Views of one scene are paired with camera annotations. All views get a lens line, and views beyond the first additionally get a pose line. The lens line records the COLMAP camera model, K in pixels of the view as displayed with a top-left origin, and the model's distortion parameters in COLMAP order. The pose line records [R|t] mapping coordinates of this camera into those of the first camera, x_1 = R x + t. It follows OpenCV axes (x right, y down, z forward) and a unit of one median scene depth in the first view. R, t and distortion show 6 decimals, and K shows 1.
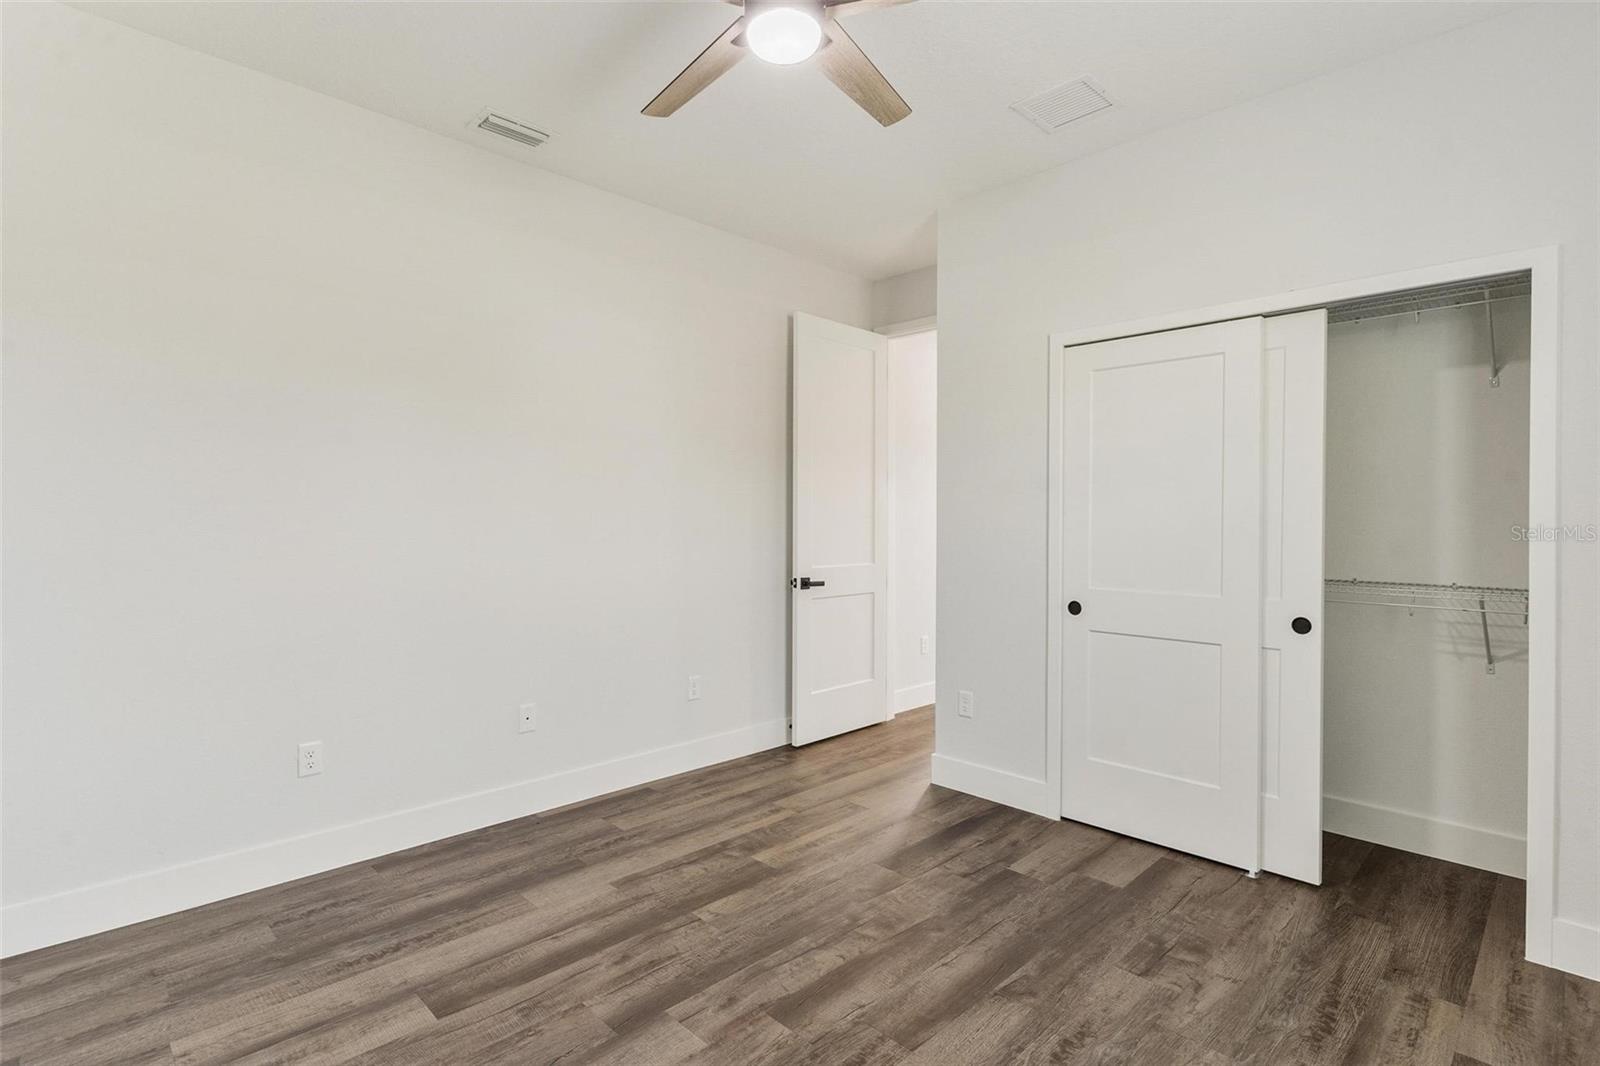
lens RADIAL K [[782.4, 0, 785.1], [0, 782.4, 521.3], [0, 0, 1]] dist [0.003795, -0.001981]
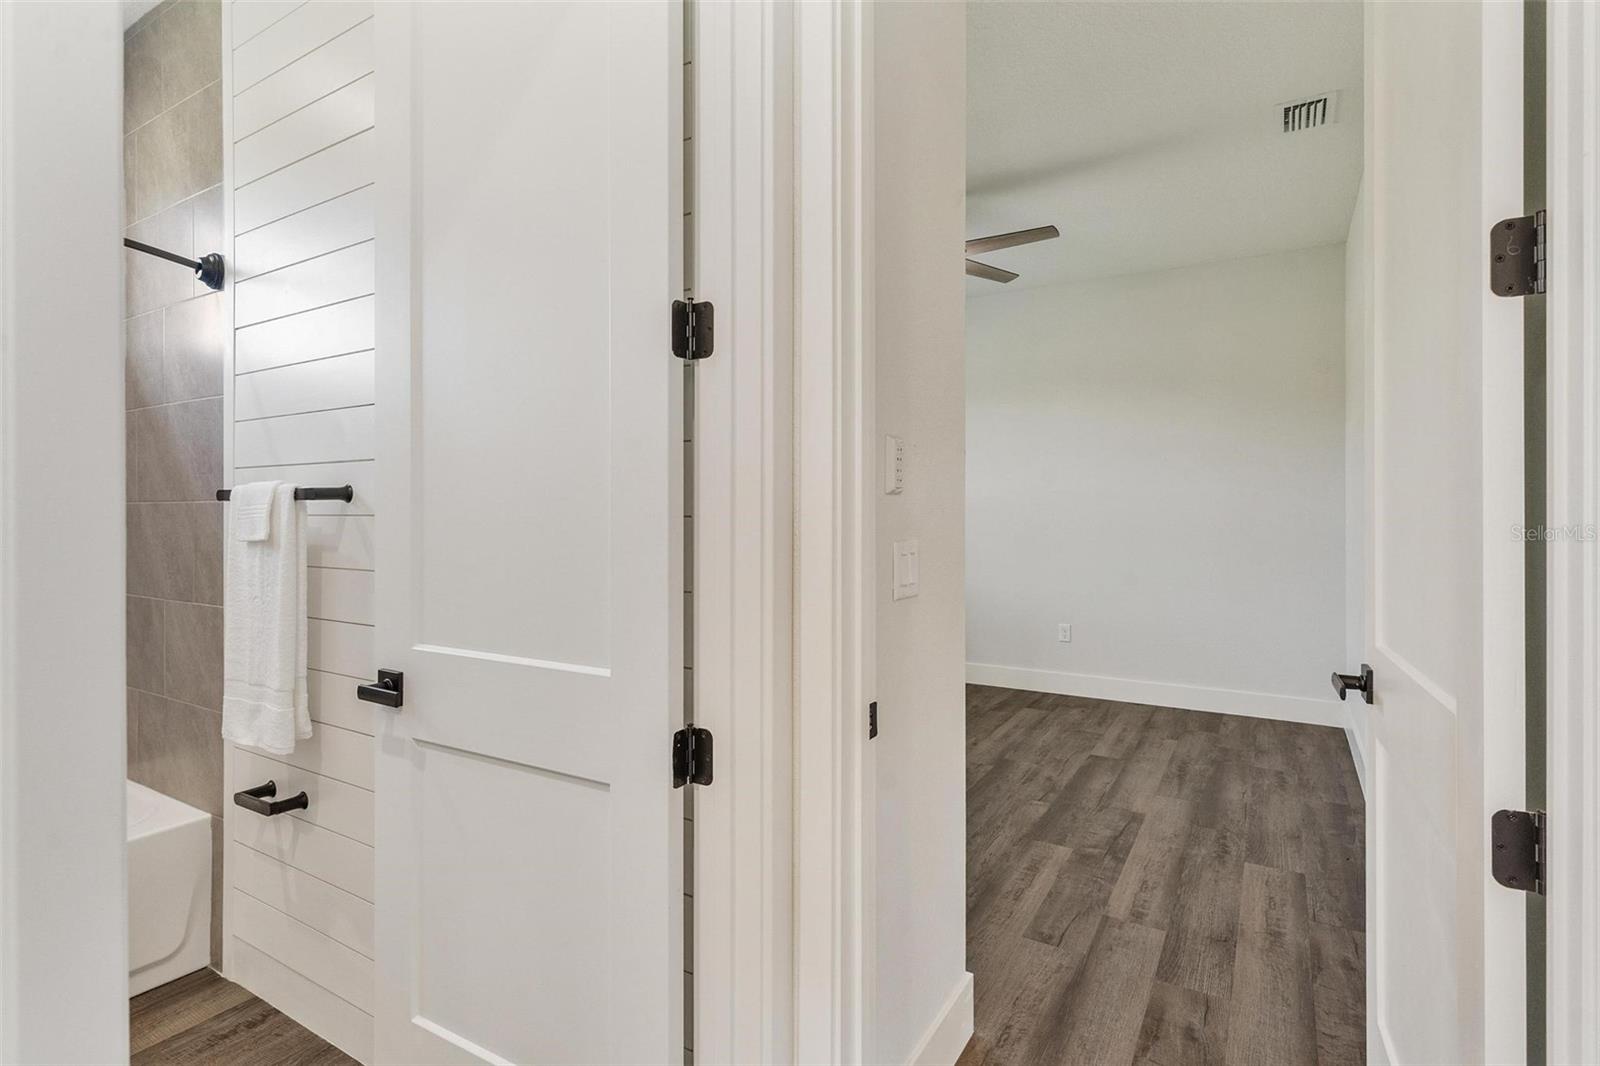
lens RADIAL K [[782.4, 0, 800.5], [0, 782.4, 521.4], [0, 0, 1]] dist [0.003795, -0.001981]
pose [[-0.966890, -0.000255, -0.255193, 0.553787], [-0.004088, 0.999887, 0.014490, 0.006659], [0.255161, 0.015053, -0.966781, 1.916354]]
